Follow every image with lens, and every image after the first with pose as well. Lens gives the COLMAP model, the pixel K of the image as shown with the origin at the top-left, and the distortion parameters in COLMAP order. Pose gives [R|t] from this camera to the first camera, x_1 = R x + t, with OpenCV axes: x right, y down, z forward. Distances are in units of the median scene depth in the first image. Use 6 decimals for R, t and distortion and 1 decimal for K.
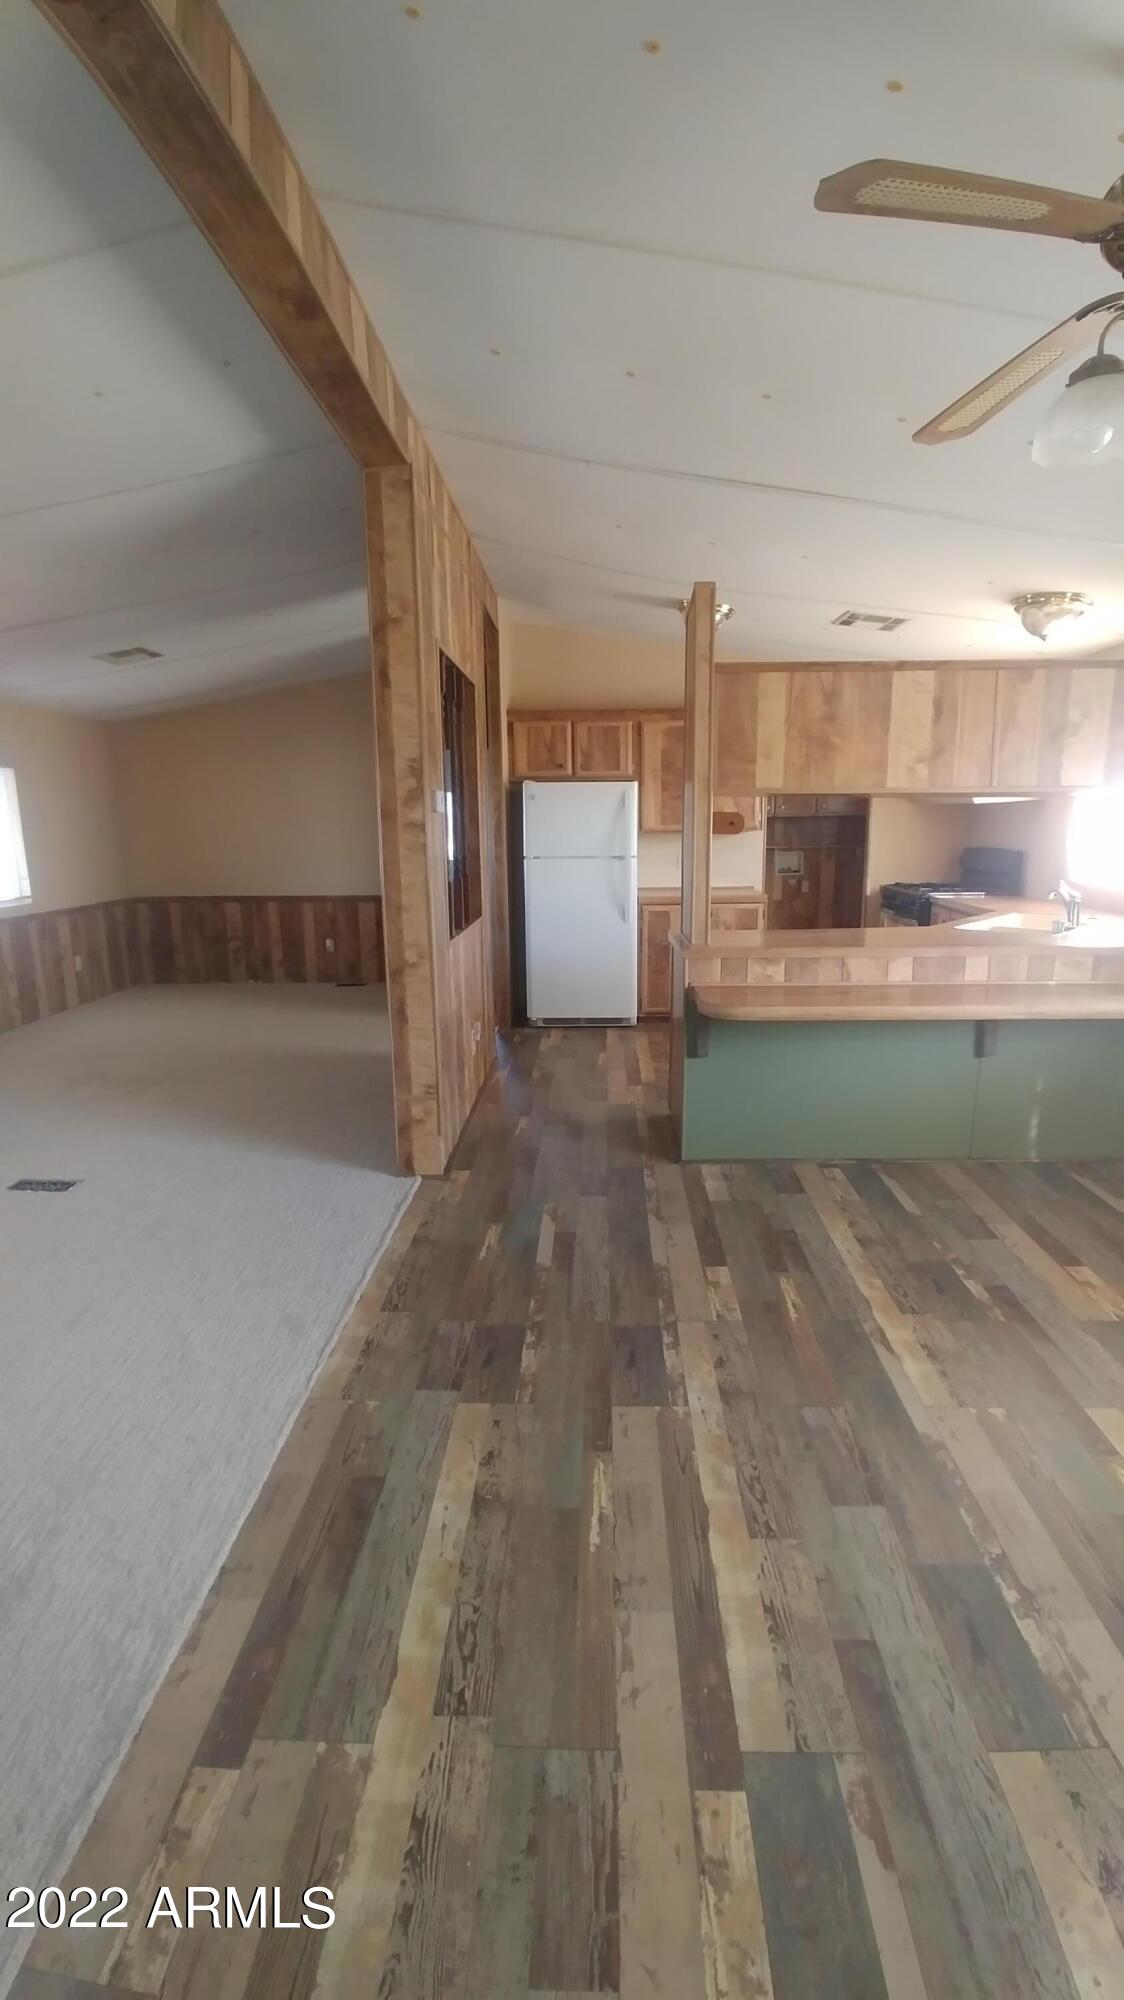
lens RADIAL K [[885.2, 0, 562.7], [0, 885.2, 995.1], [0, 0, 1]] dist [-0.022456, 0.001965]
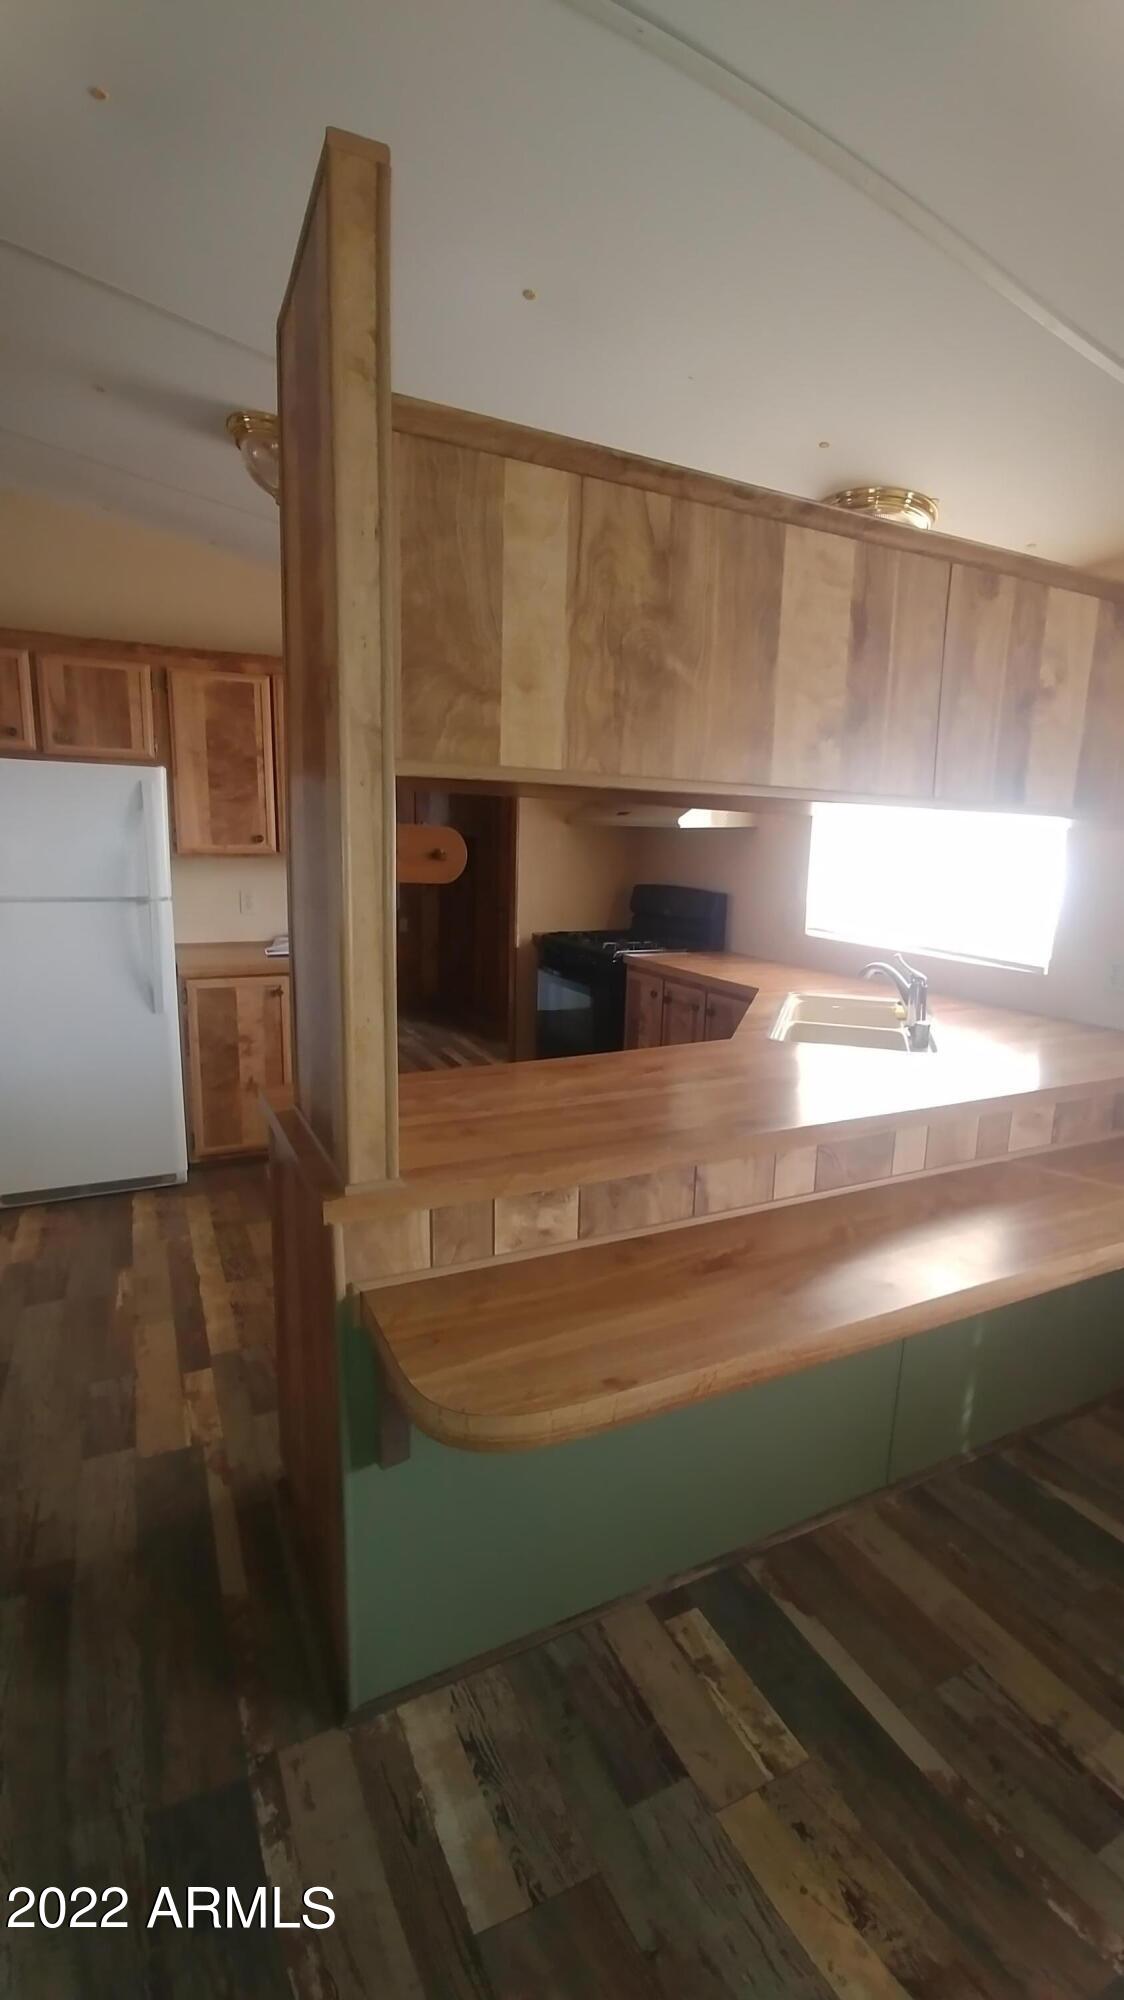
lens RADIAL K [[885.2, 0, 574.0], [0, 885.2, 1001.2], [0, 0, 1]] dist [-0.022456, 0.001965]
pose [[0.872742, -0.052740, 0.485324, 0.053899], [0.058925, 0.998259, 0.002518, -0.131336], [-0.484612, 0.026400, 0.874331, 0.650608]]
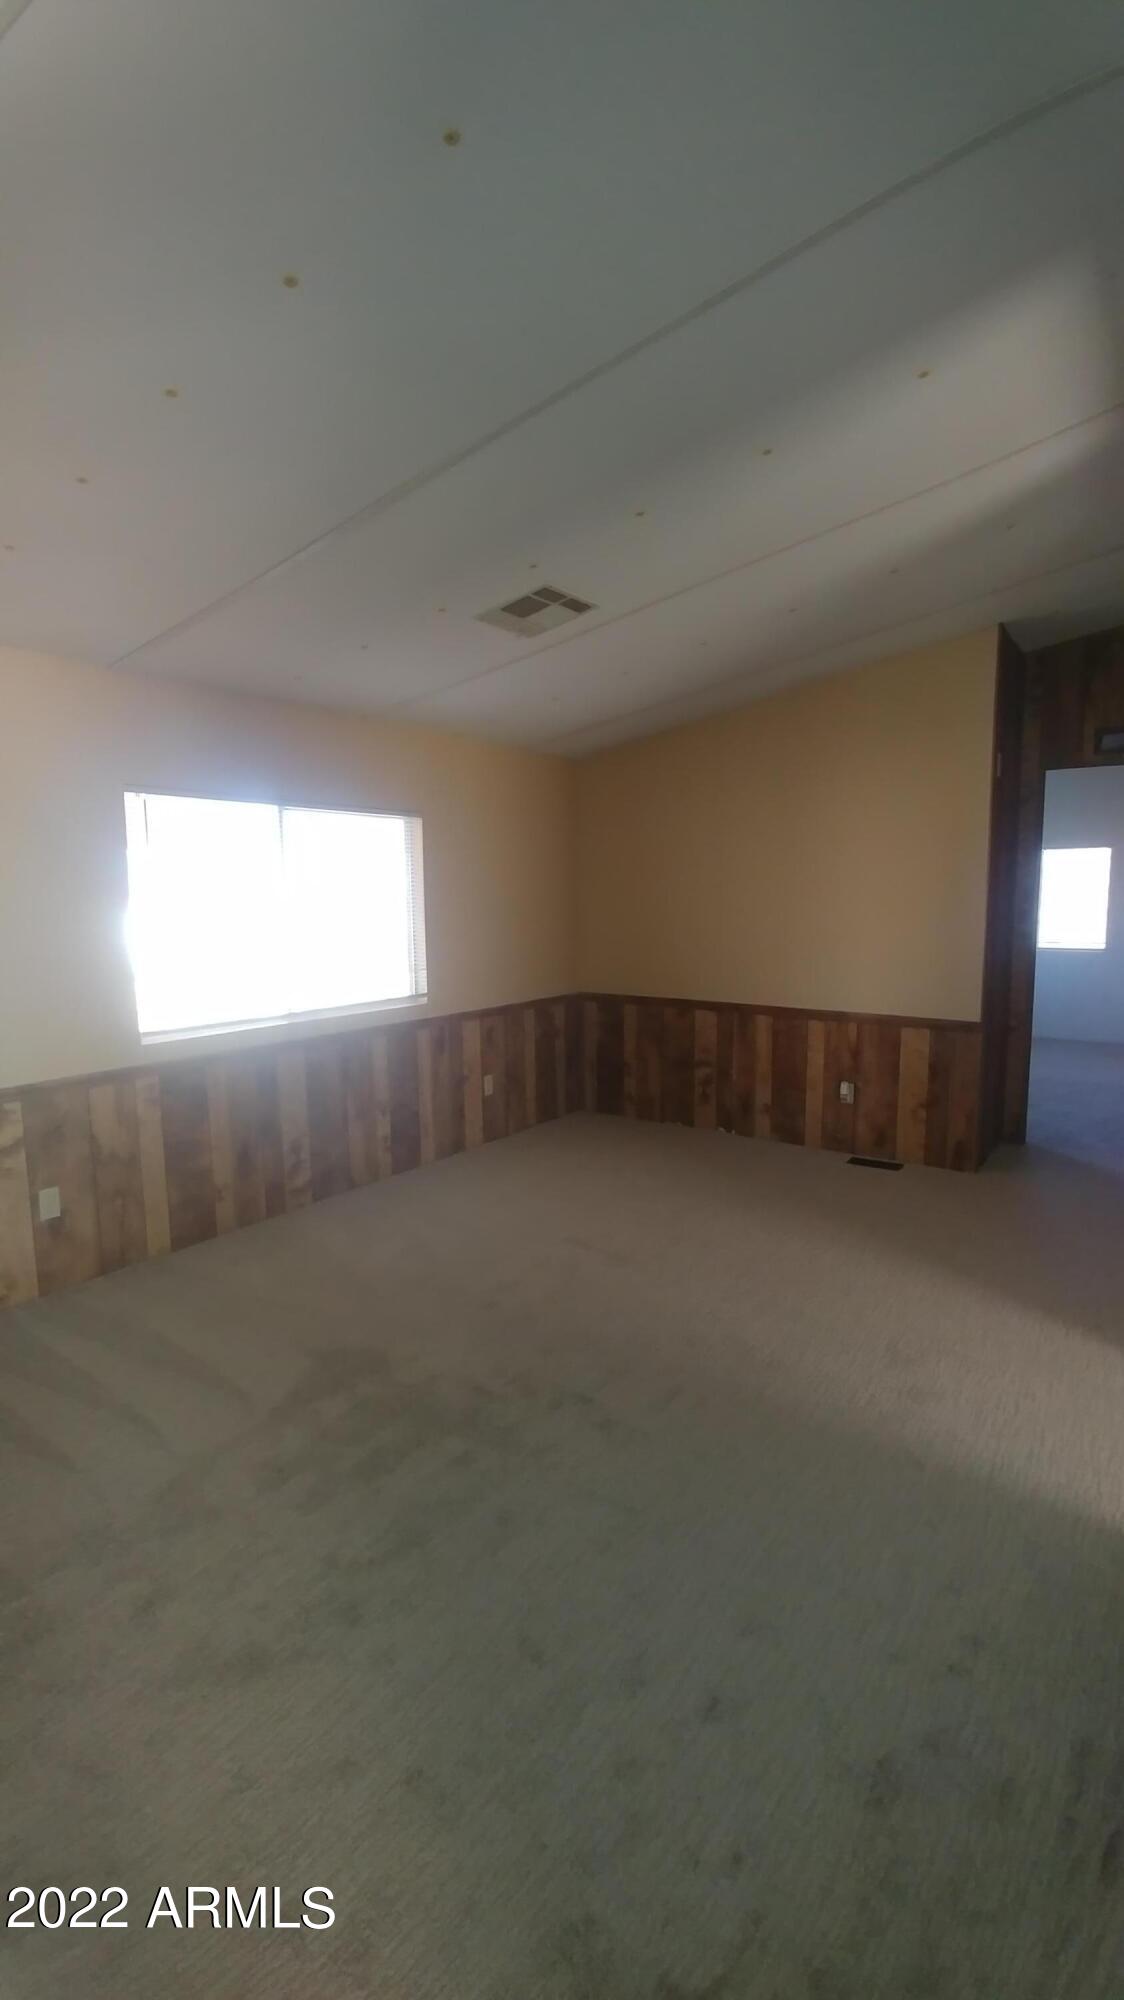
lens RADIAL K [[885.2, 0, 560.0], [0, 885.2, 1004.3], [0, 0, 1]] dist [-0.022456, 0.001965]
pose [[0.833868, 0.074325, -0.546936, -0.226782], [-0.107754, 0.993747, -0.029240, -0.178653], [0.541343, 0.083317, 0.836663, 0.858753]]
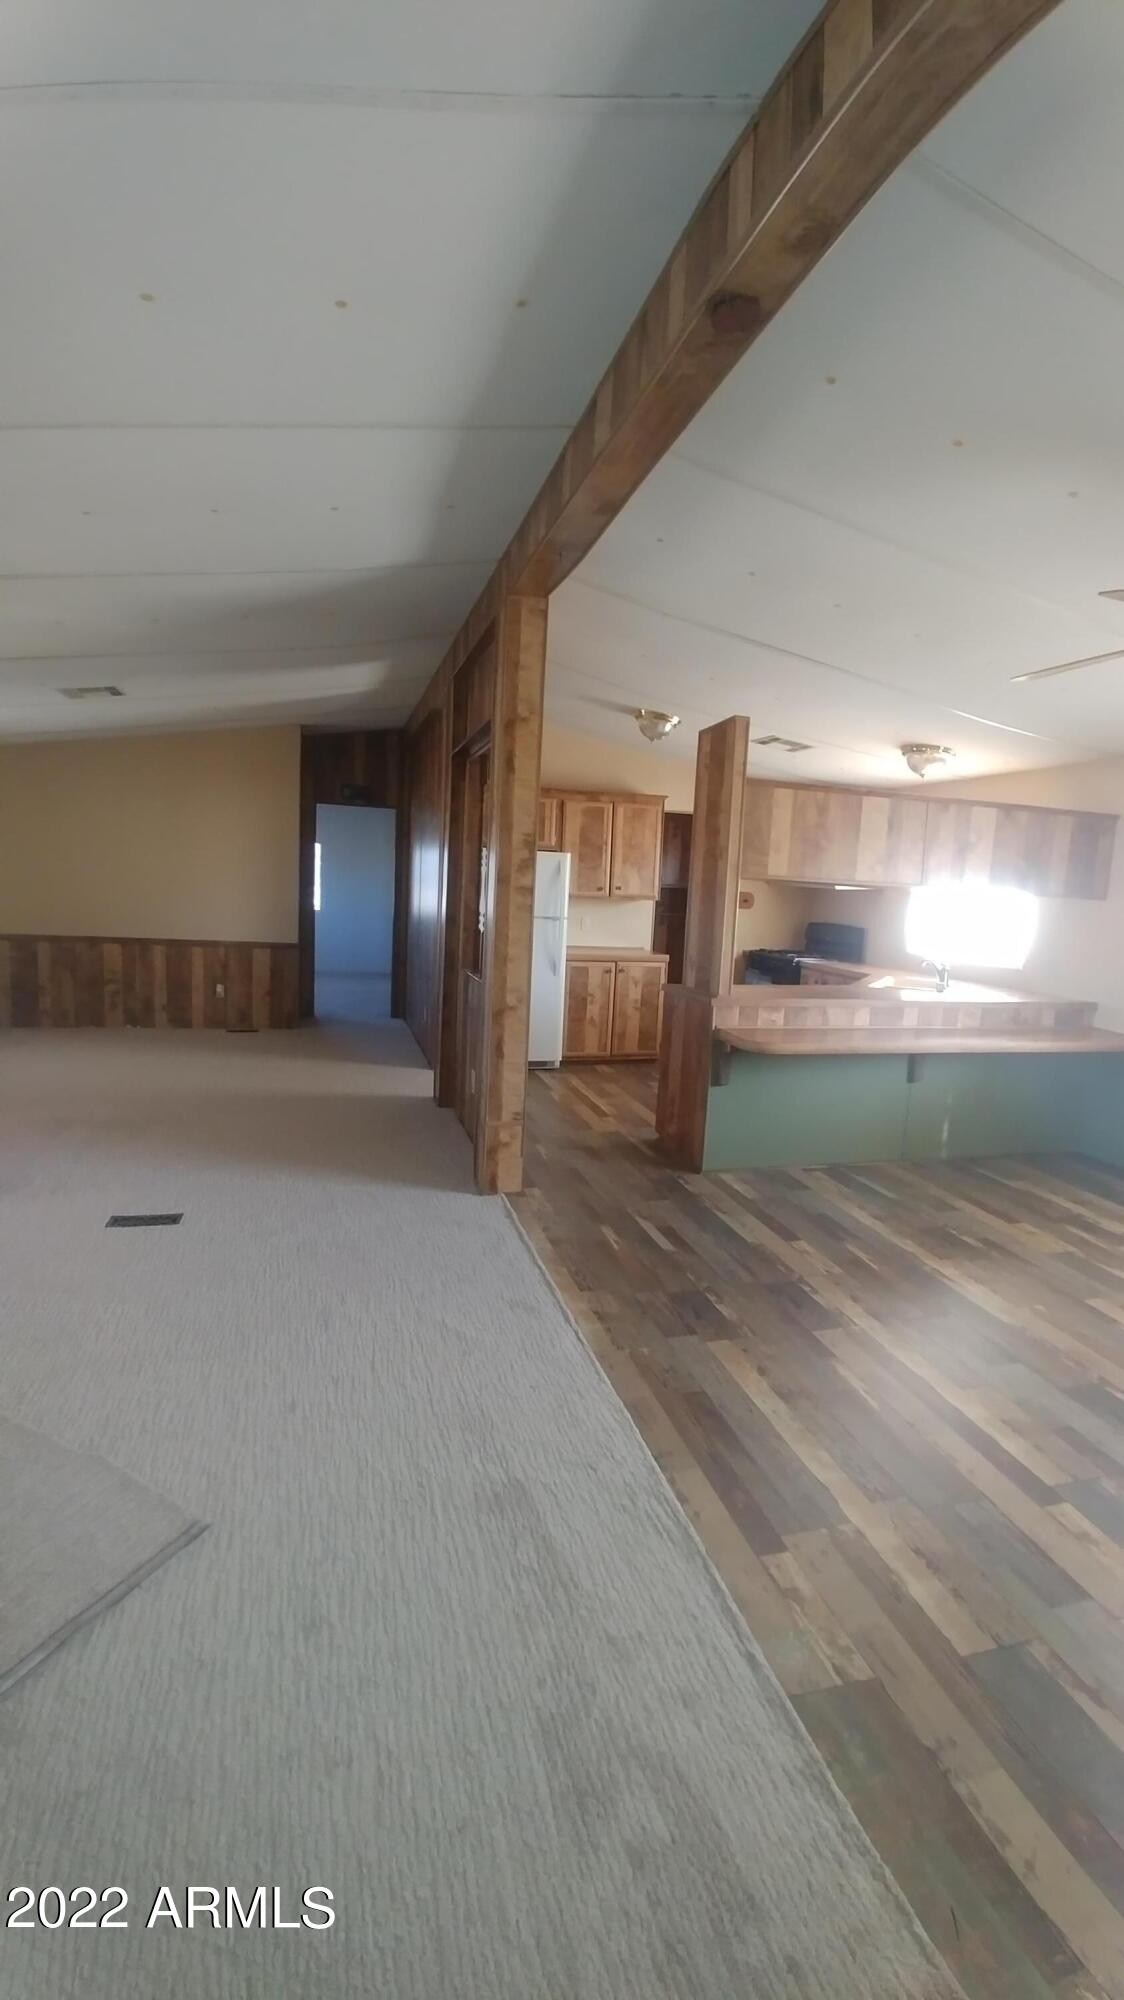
lens RADIAL K [[885.2, 0, 571.9], [0, 885.2, 994.0], [0, 0, 1]] dist [-0.022456, 0.001965]
pose [[0.949714, 0.019983, 0.312480, -0.454548], [-0.000113, 0.997983, -0.063478, 0.021778], [-0.313118, 0.060251, 0.947801, -0.125573]]
